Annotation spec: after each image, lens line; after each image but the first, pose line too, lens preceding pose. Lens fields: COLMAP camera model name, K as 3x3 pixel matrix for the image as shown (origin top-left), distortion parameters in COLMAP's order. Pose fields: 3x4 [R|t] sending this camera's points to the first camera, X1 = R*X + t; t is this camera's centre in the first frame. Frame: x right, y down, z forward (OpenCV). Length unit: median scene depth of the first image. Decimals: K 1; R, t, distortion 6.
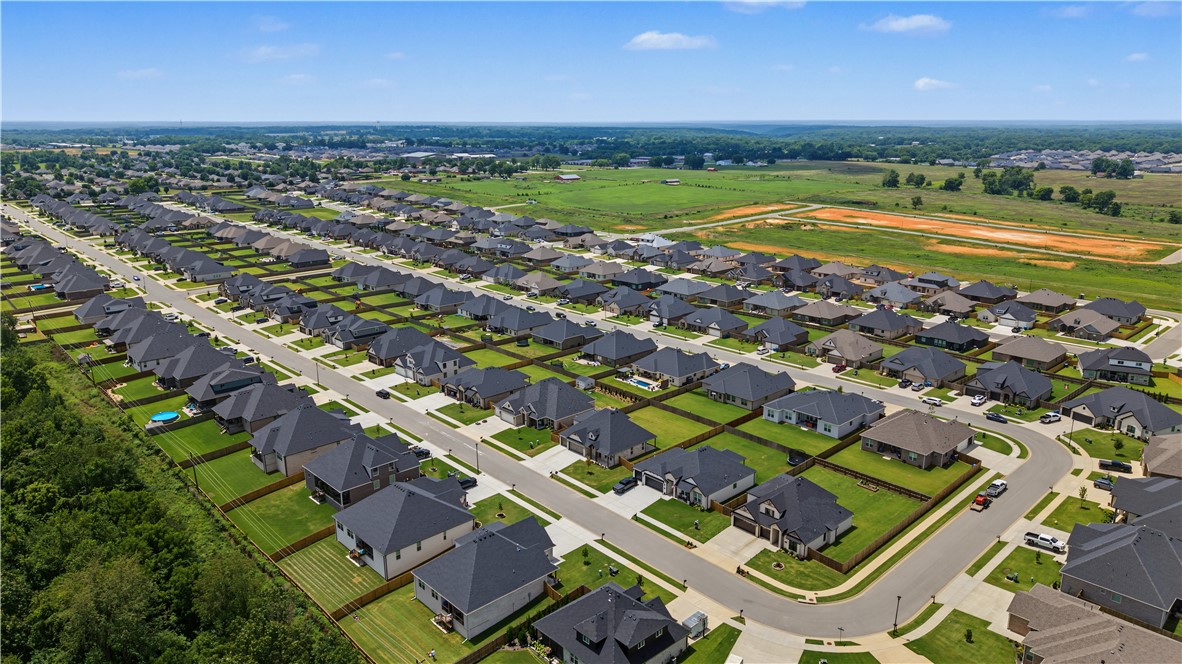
lens RADIAL K [[796.1, 0, 591.0], [0, 796.1, 332.0], [0, 0, 1]] dist [0.100552, -0.142015]
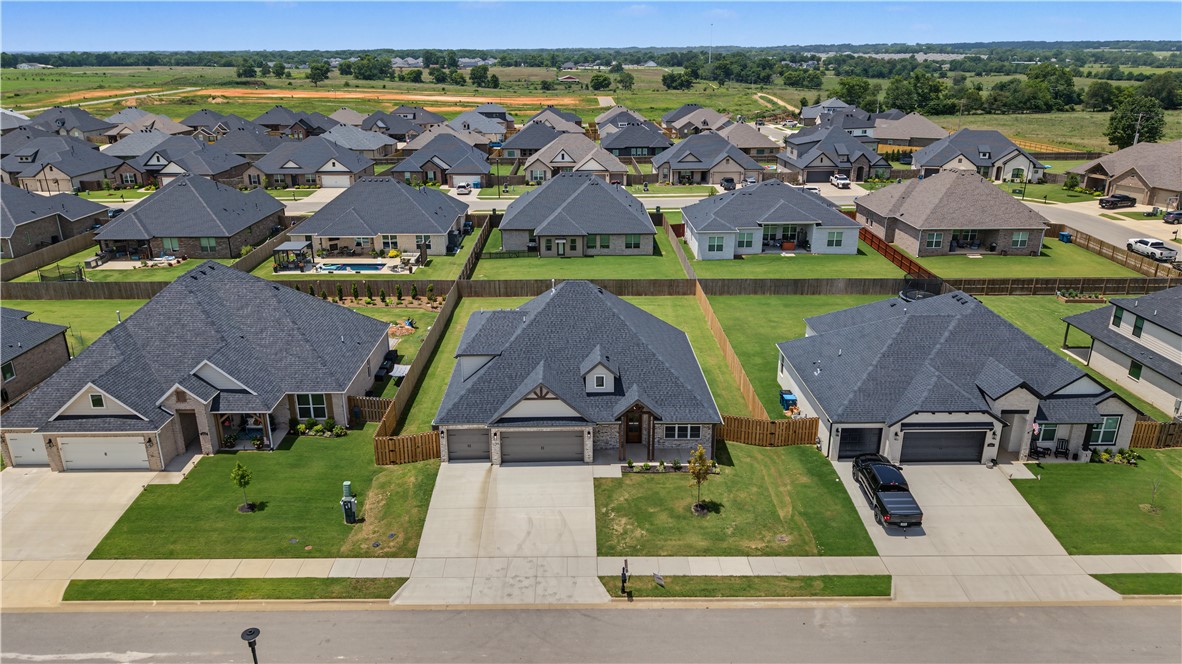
lens RADIAL K [[796.1, 0, 591.0], [0, 796.1, 332.0], [0, 0, 1]] dist [0.100552, -0.142015]
pose [[0.672240, -0.249035, 0.697191, -0.163994], [0.198112, 0.967893, 0.154708, 0.065219], [-0.713334, 0.034121, 0.699993, 0.729398]]
